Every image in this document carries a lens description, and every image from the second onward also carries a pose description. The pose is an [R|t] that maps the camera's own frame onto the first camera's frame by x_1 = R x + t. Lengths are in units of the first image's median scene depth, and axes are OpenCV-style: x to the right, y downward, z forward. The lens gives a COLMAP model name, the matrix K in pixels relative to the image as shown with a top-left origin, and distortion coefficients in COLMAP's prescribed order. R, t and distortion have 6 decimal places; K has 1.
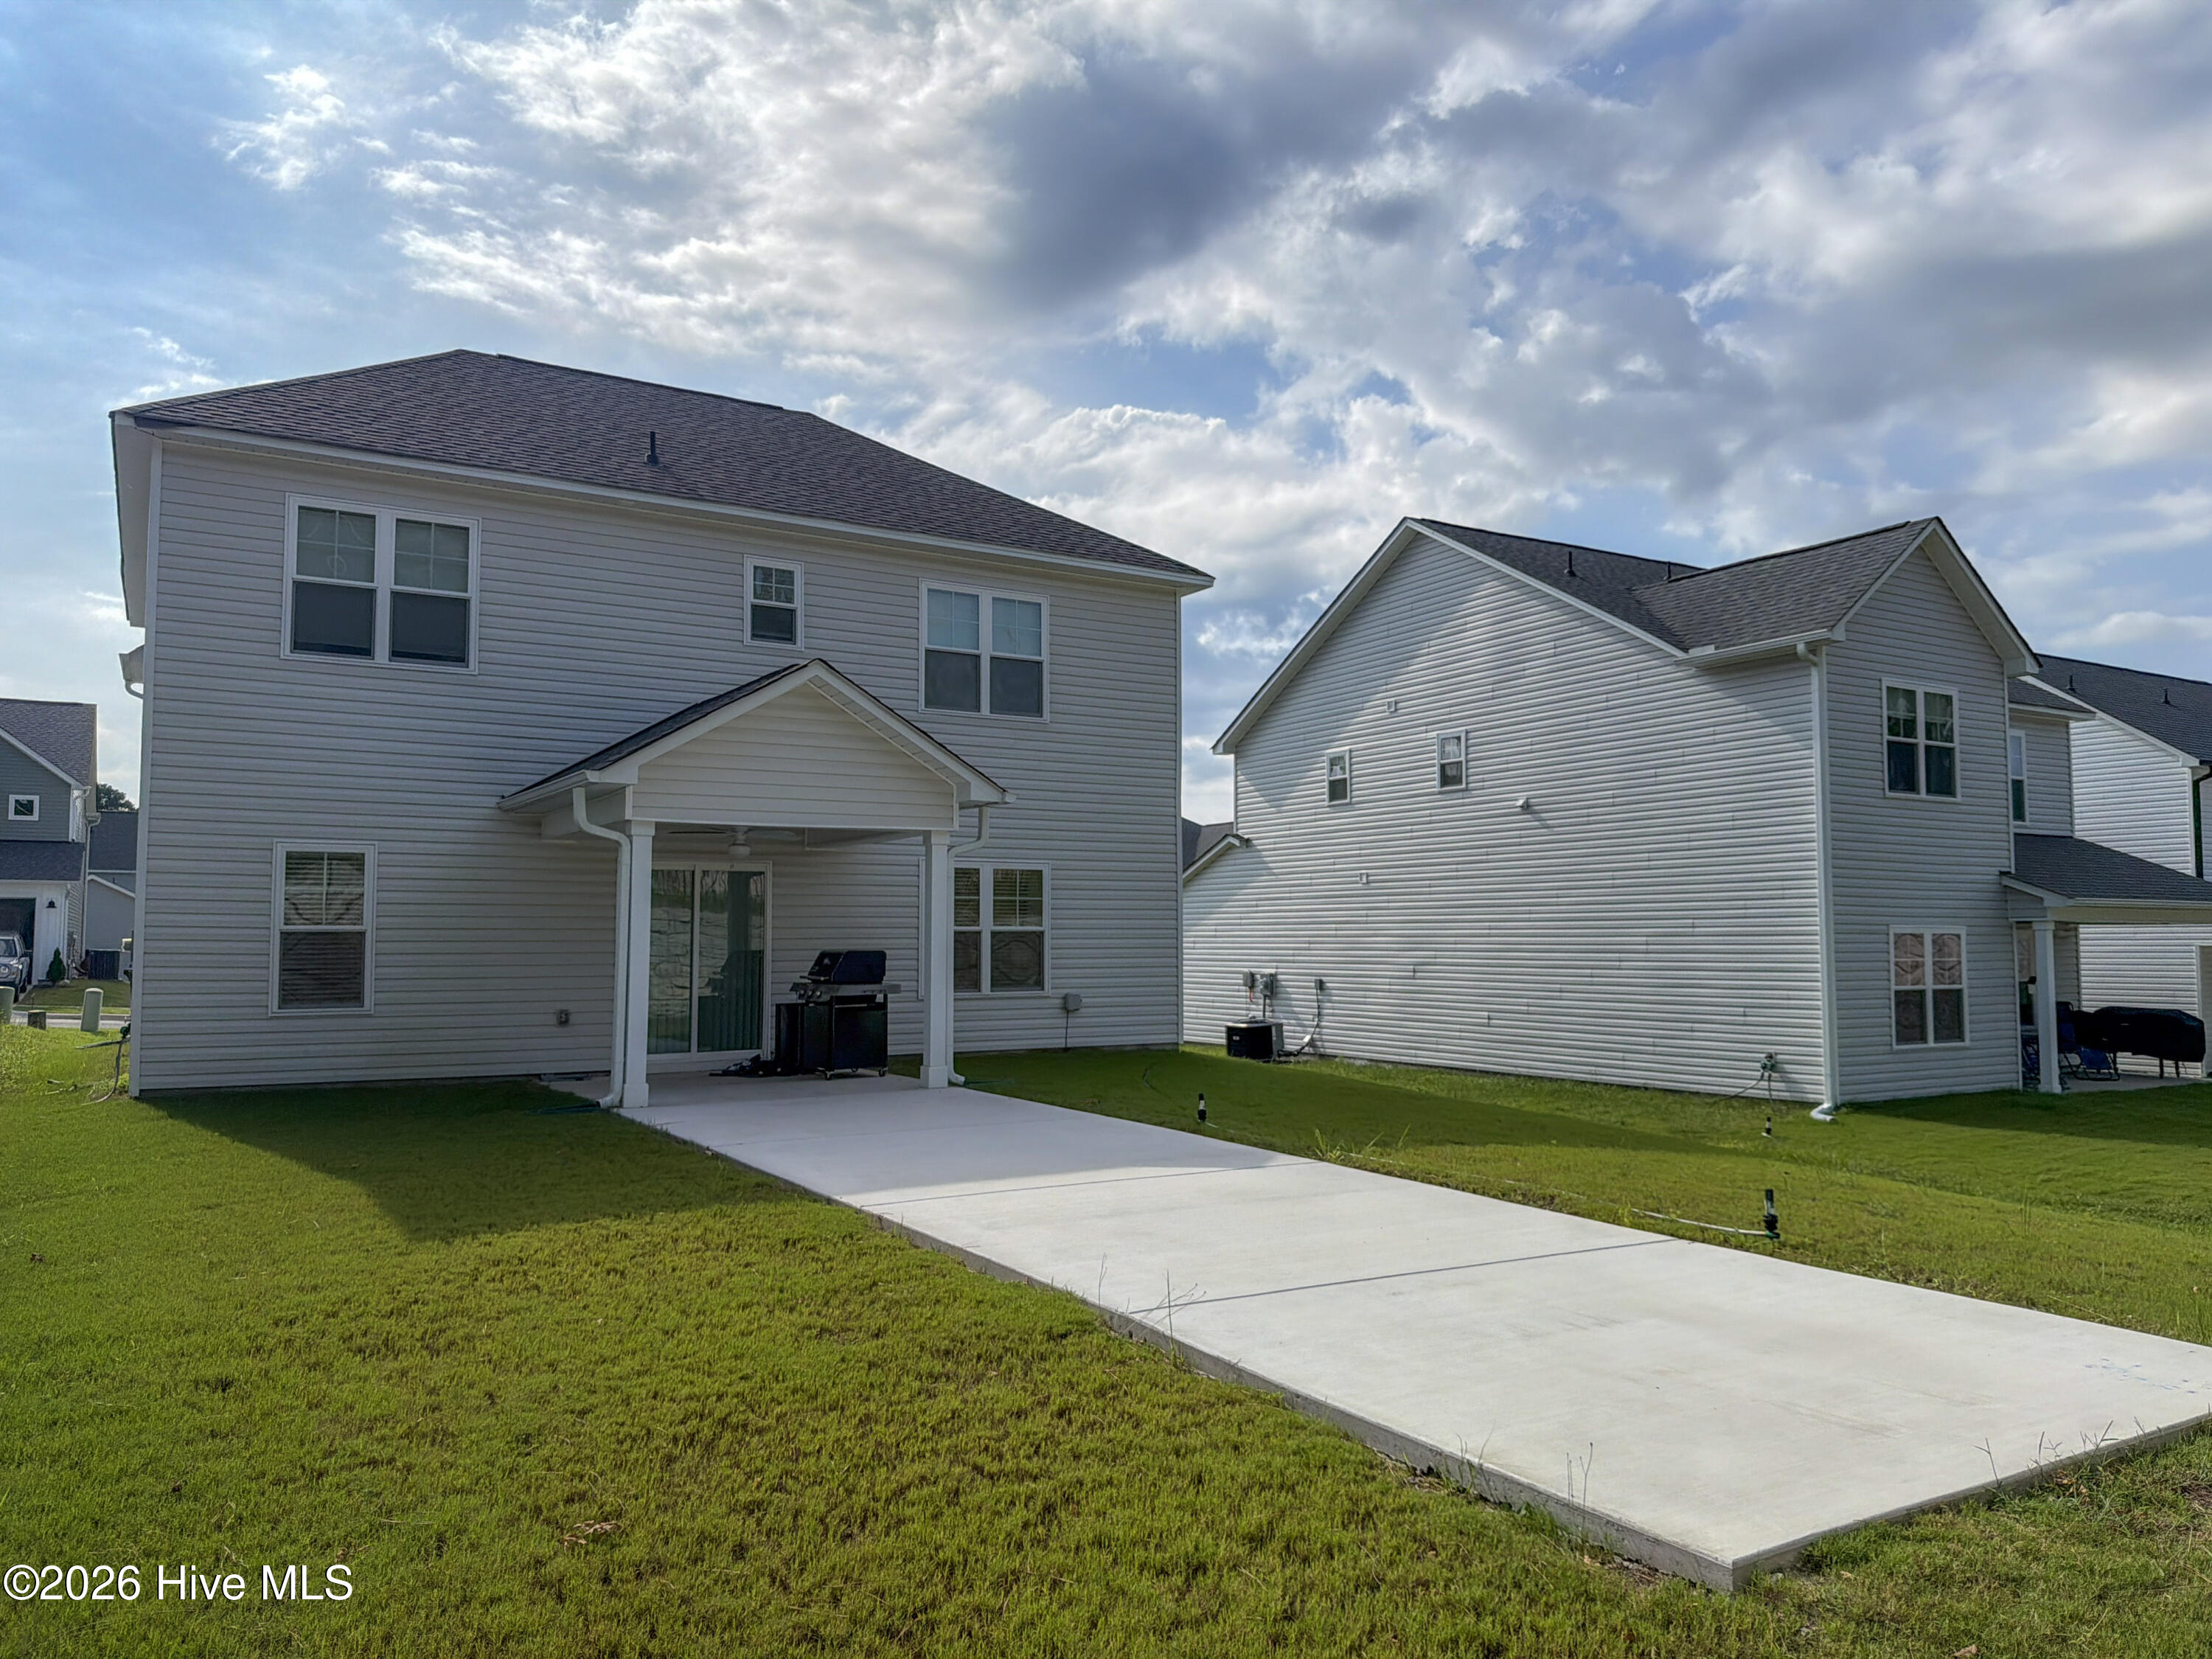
lens RADIAL K [[1510.7, 0, 1106.0], [0, 1510.7, 829.5], [0, 0, 1]] dist [-0.070055, -0.003282]
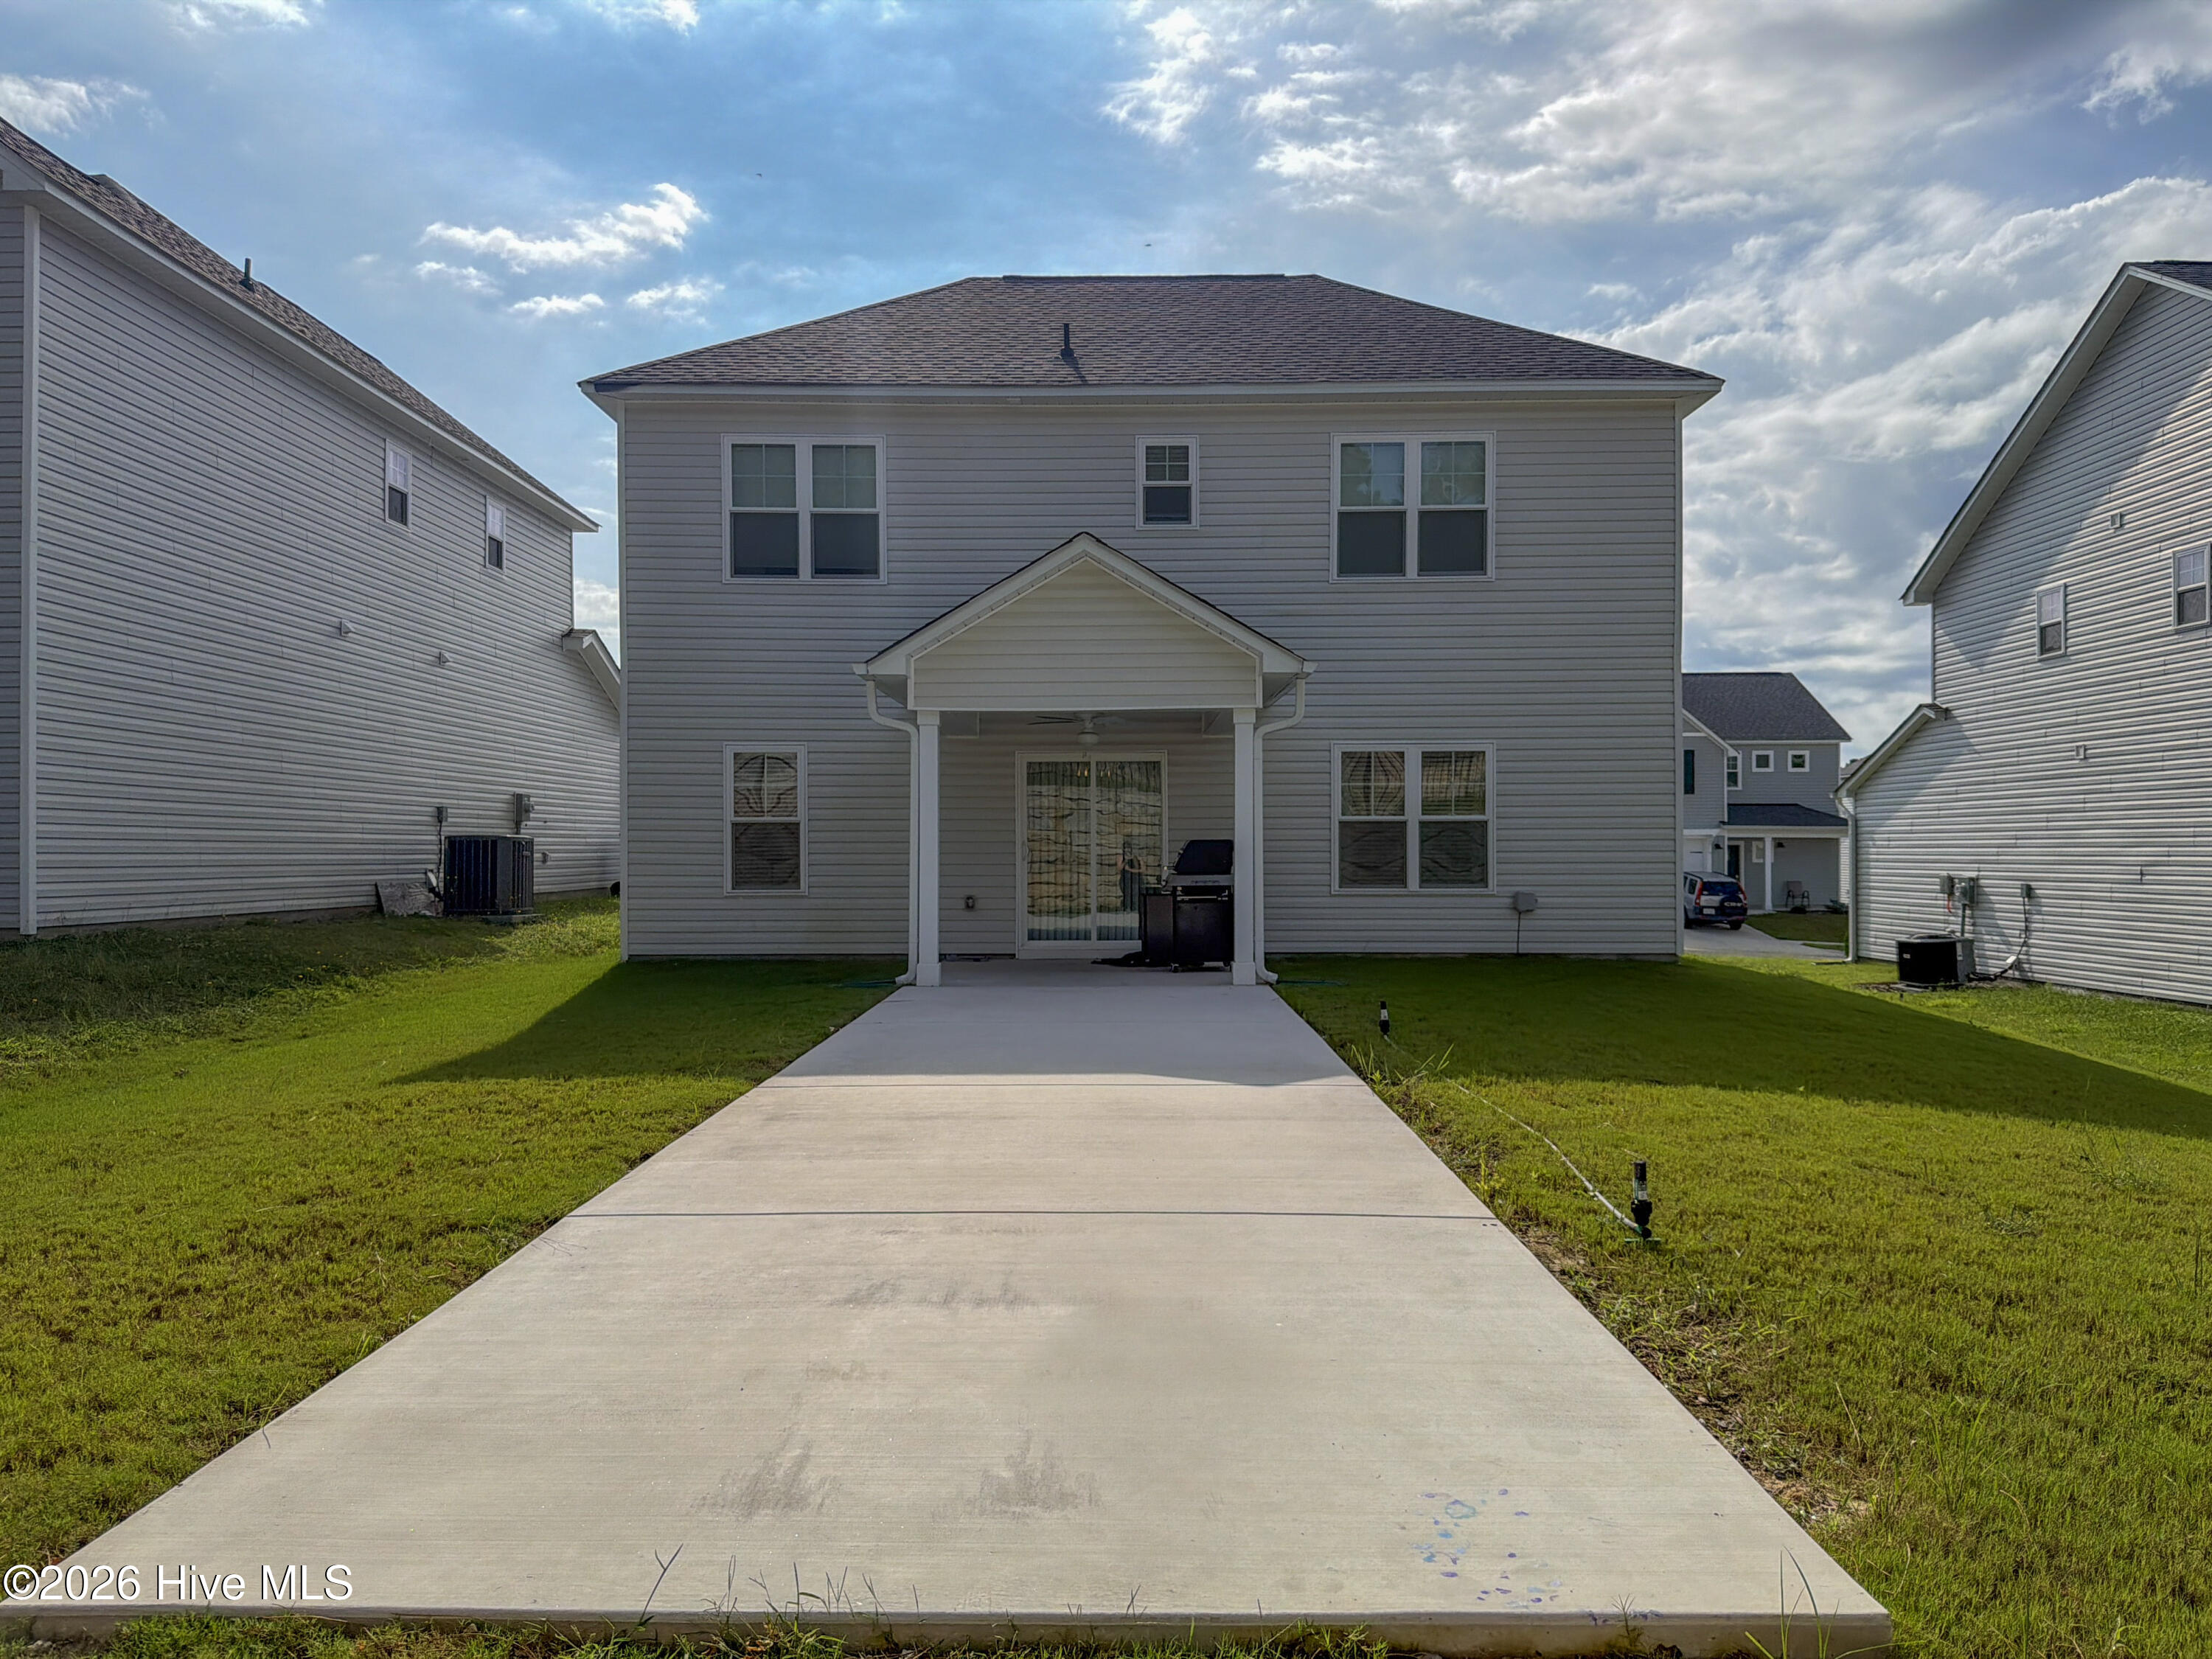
lens RADIAL K [[1527.5, 0, 1100.6], [0, 1527.5, 877.2], [0, 0, 1]] dist [-0.009495, -0.004241]
pose [[0.840174, 0.012883, -0.542164, 0.252511], [0.038402, 0.995795, 0.083172, 0.017212], [0.540956, -0.090699, 0.836146, 0.123274]]
